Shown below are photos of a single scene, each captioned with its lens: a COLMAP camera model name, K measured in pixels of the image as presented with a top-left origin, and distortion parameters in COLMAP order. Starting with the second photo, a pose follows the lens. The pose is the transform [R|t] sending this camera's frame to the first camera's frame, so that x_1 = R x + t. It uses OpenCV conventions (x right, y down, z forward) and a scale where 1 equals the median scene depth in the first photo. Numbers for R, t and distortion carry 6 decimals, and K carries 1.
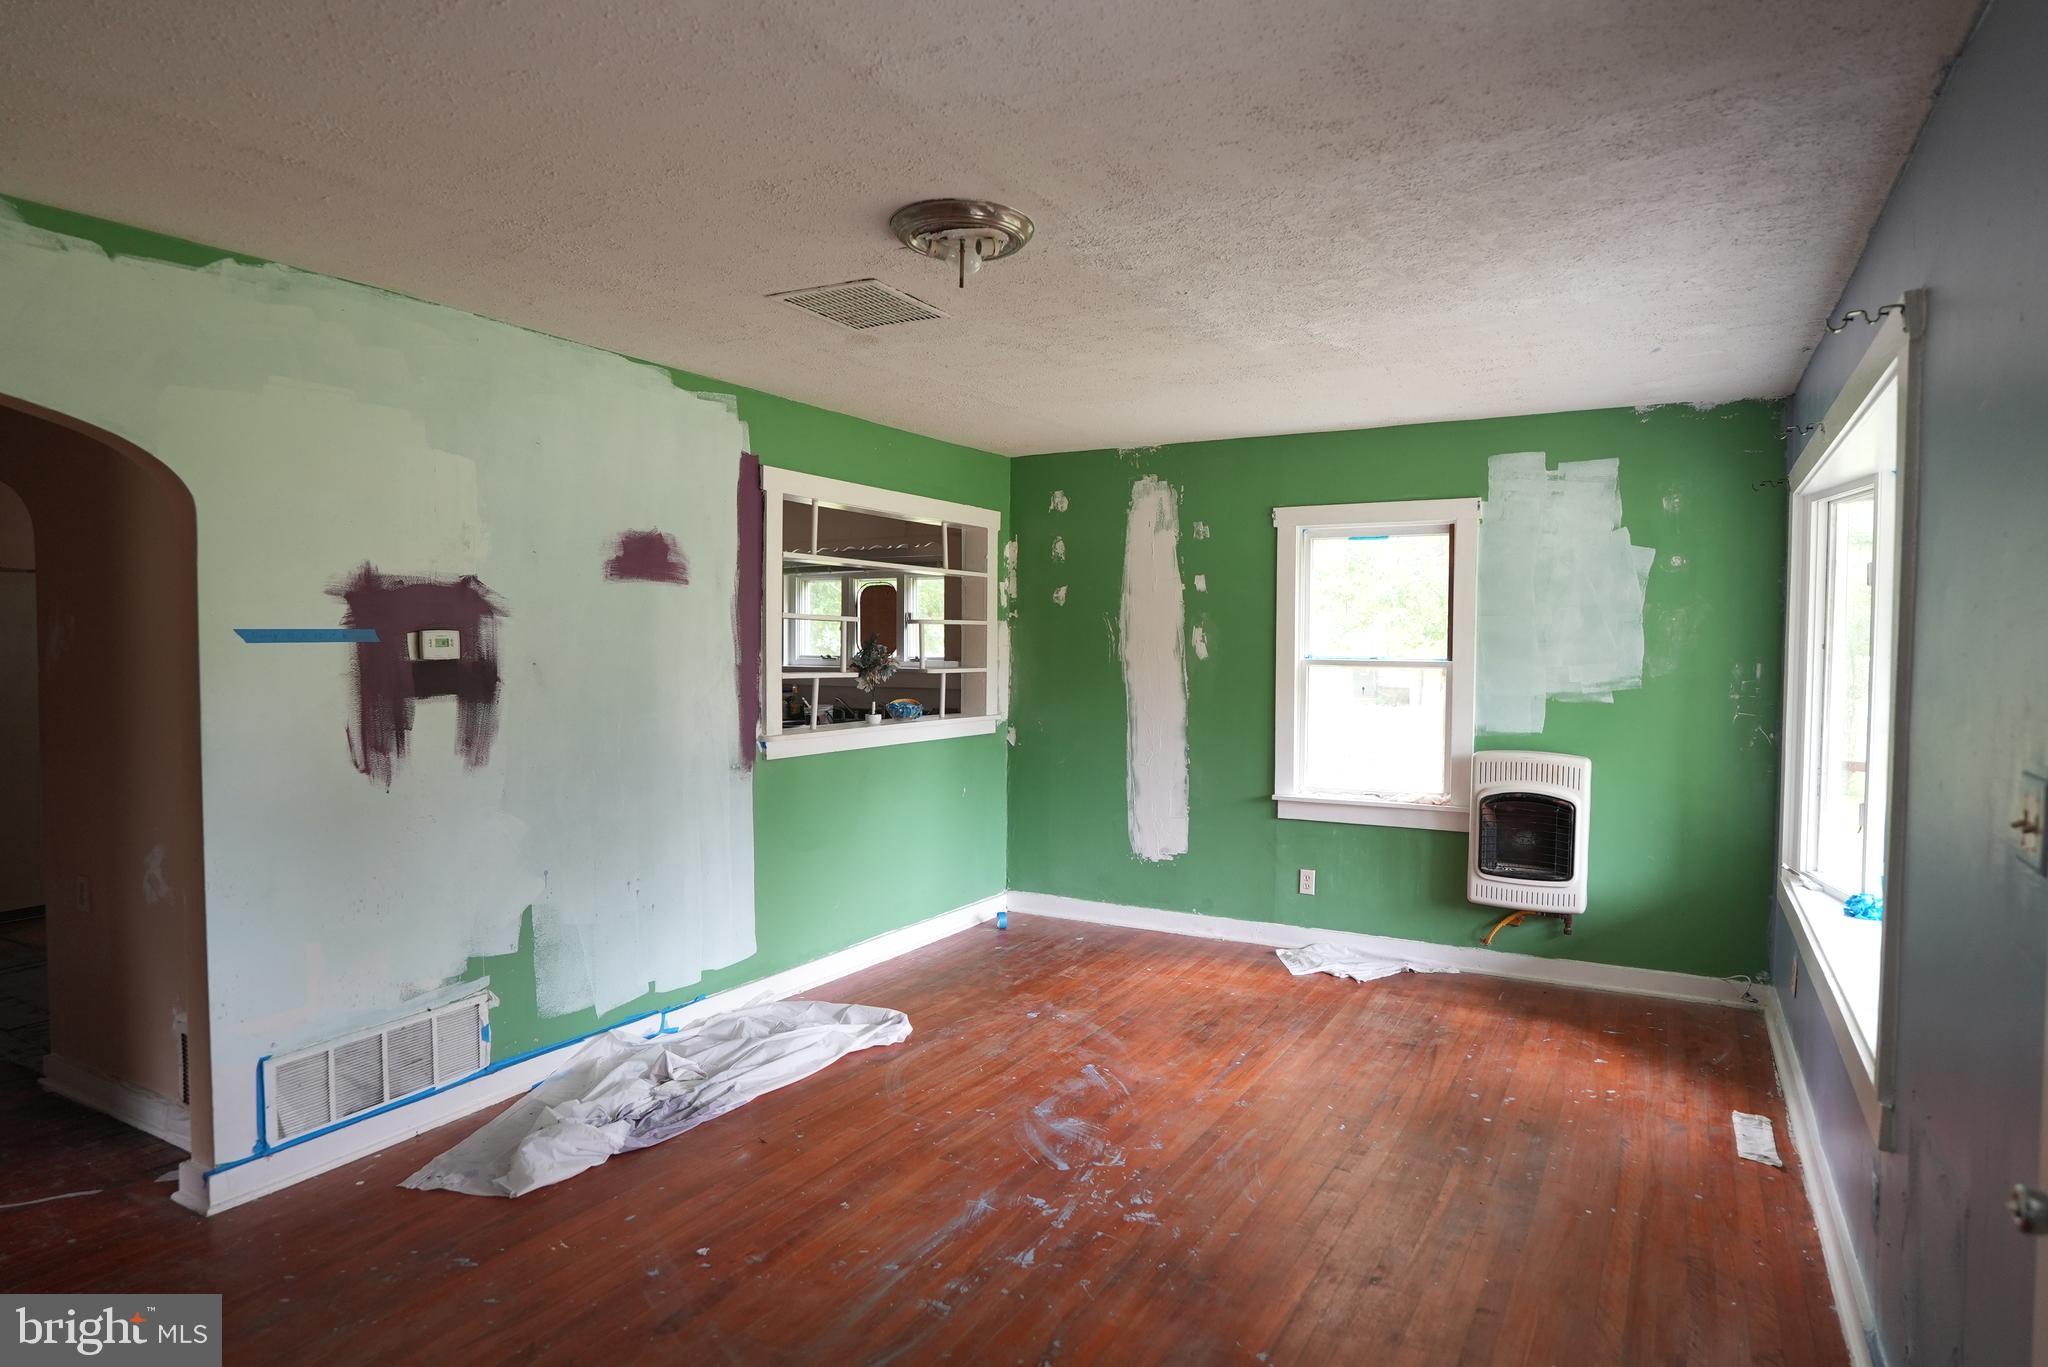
lens RADIAL K [[1172.8, 0, 1021.6], [0, 1172.8, 686.1], [0, 0, 1]] dist [0.001102, 0.000156]
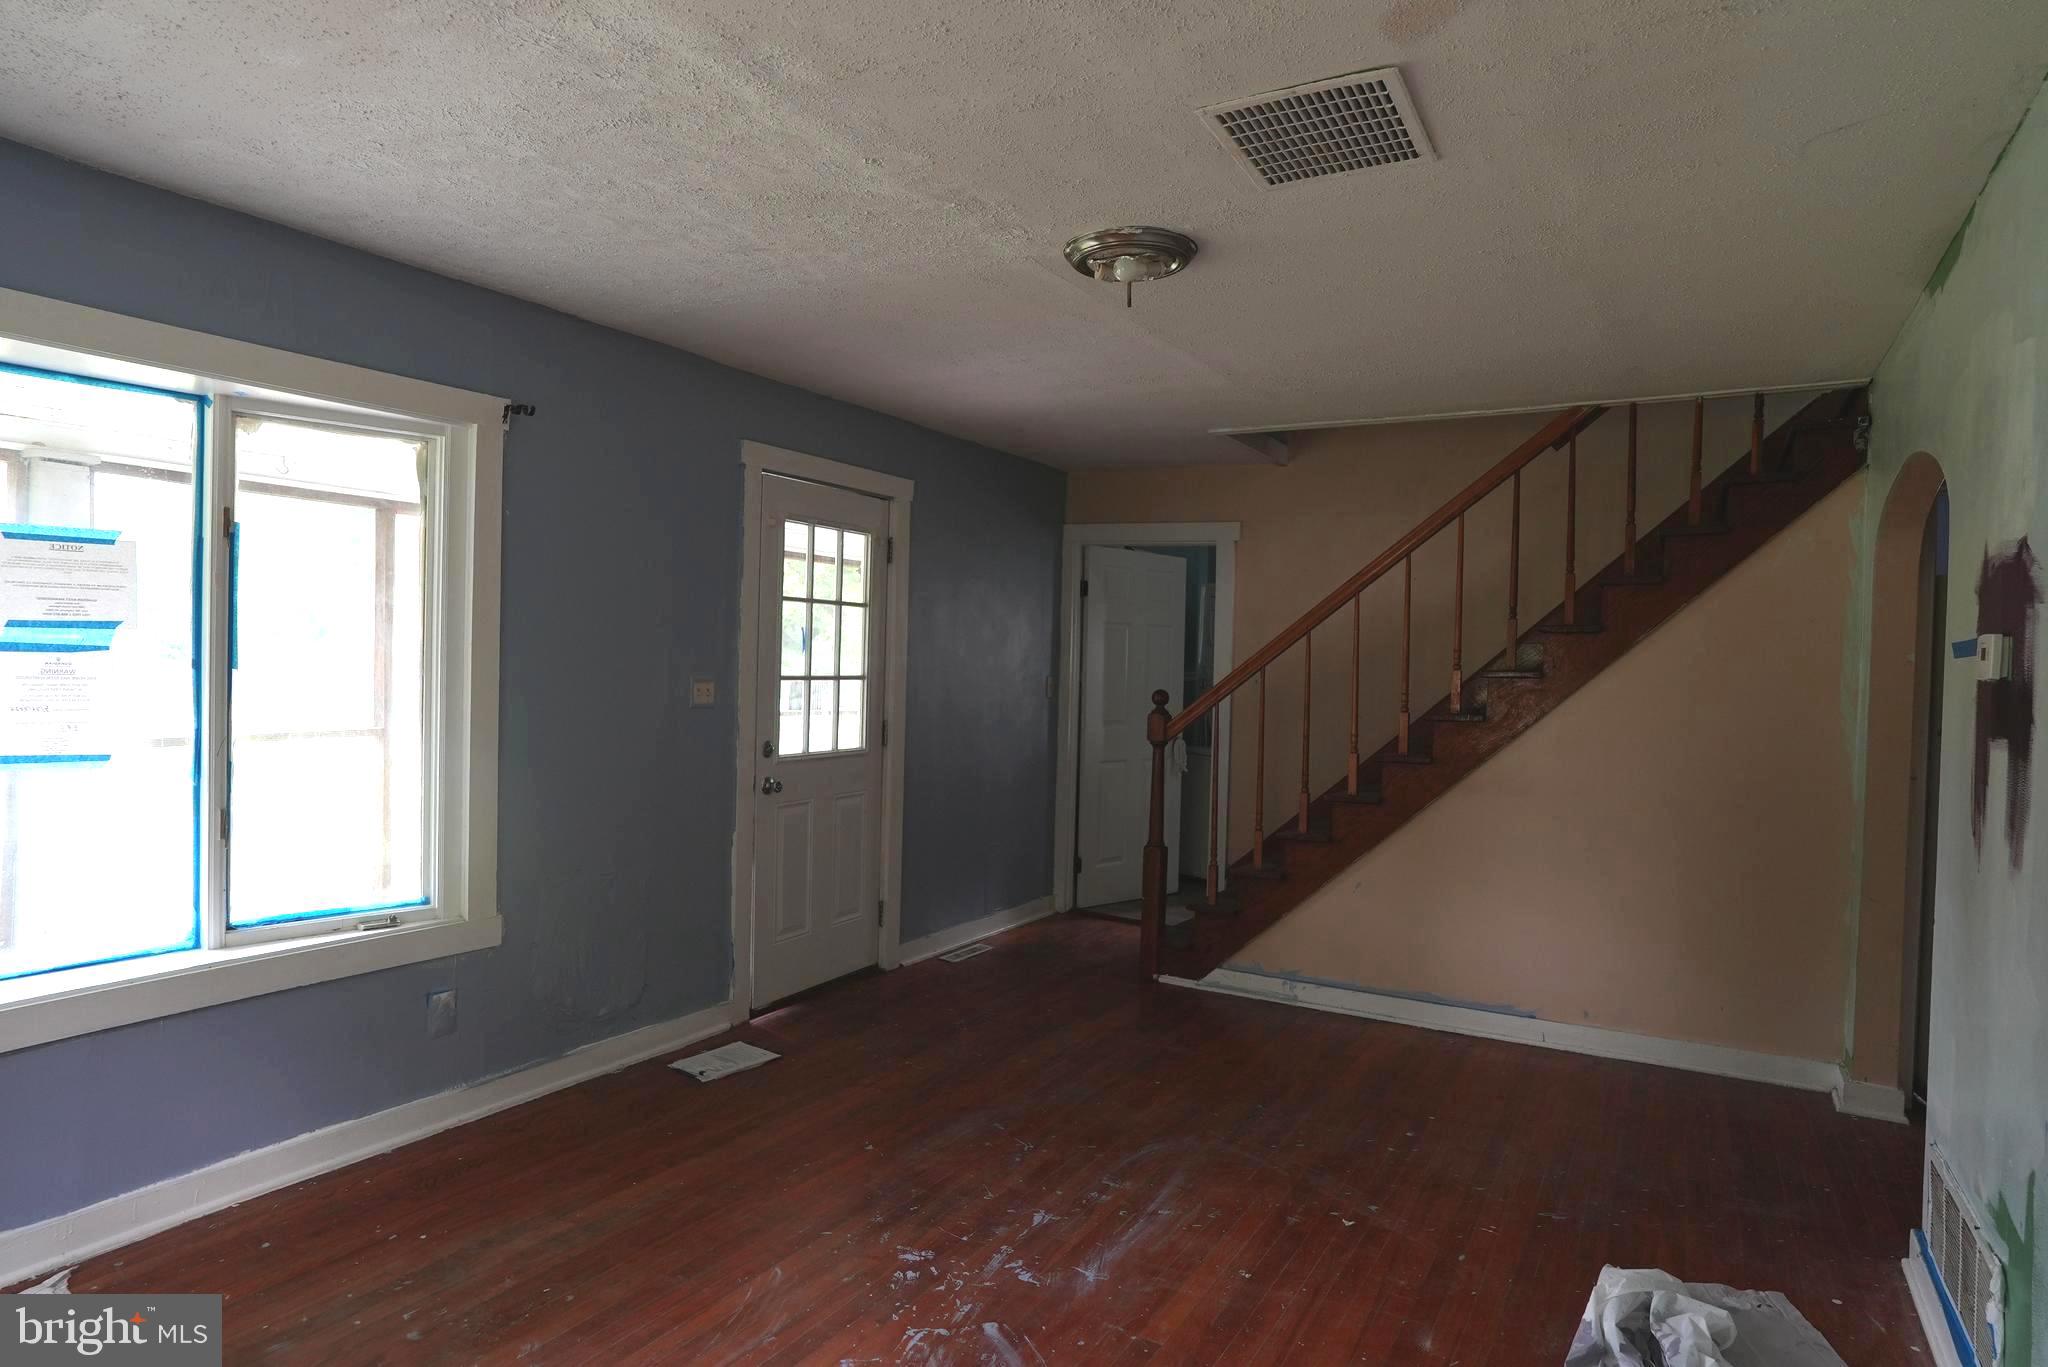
lens RADIAL K [[1172.8, 0, 1023.2], [0, 1172.8, 680.5], [0, 0, 1]] dist [0.001102, 0.000156]
pose [[-0.999410, -0.032413, 0.011393, 0.021831], [-0.031730, 0.997941, 0.055741, -0.048976], [-0.013177, 0.055347, -0.998380, 1.923051]]
